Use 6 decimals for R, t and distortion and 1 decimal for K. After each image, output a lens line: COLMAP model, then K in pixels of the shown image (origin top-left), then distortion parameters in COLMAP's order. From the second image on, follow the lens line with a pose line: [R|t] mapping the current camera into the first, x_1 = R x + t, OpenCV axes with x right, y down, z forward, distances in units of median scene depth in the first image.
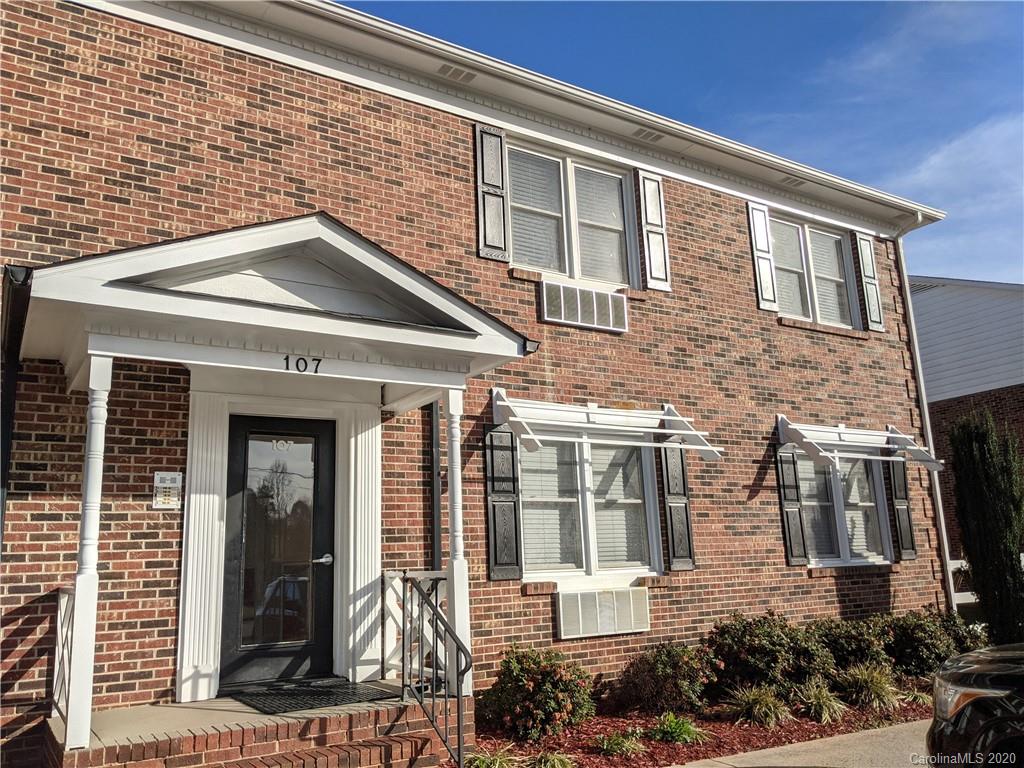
lens RADIAL K [[818.8, 0, 512.0], [0, 818.8, 384.0], [0, 0, 1]] dist [0.084303, -0.152045]
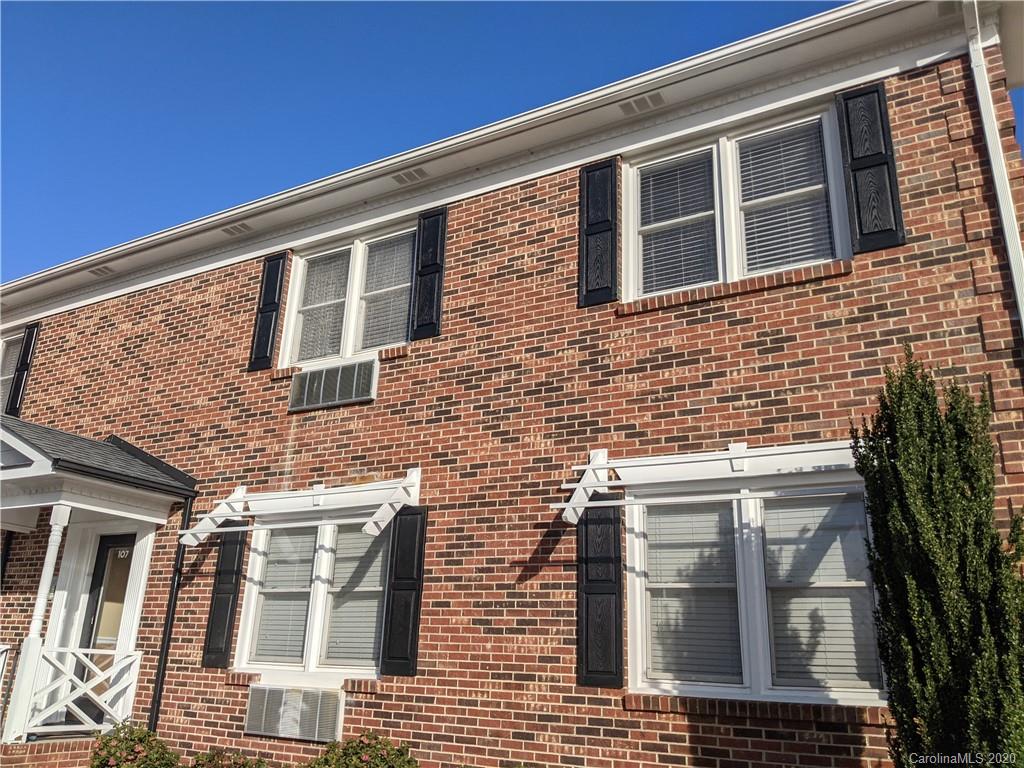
lens RADIAL K [[818.8, 0, 512.0], [0, 818.8, 384.0], [0, 0, 1]] dist [0.084303, -0.152045]
pose [[0.457107, -0.238658, -0.856794, 0.967924], [0.129196, 0.970926, -0.201523, 0.121378], [0.879978, -0.018577, 0.474651, 0.687370]]
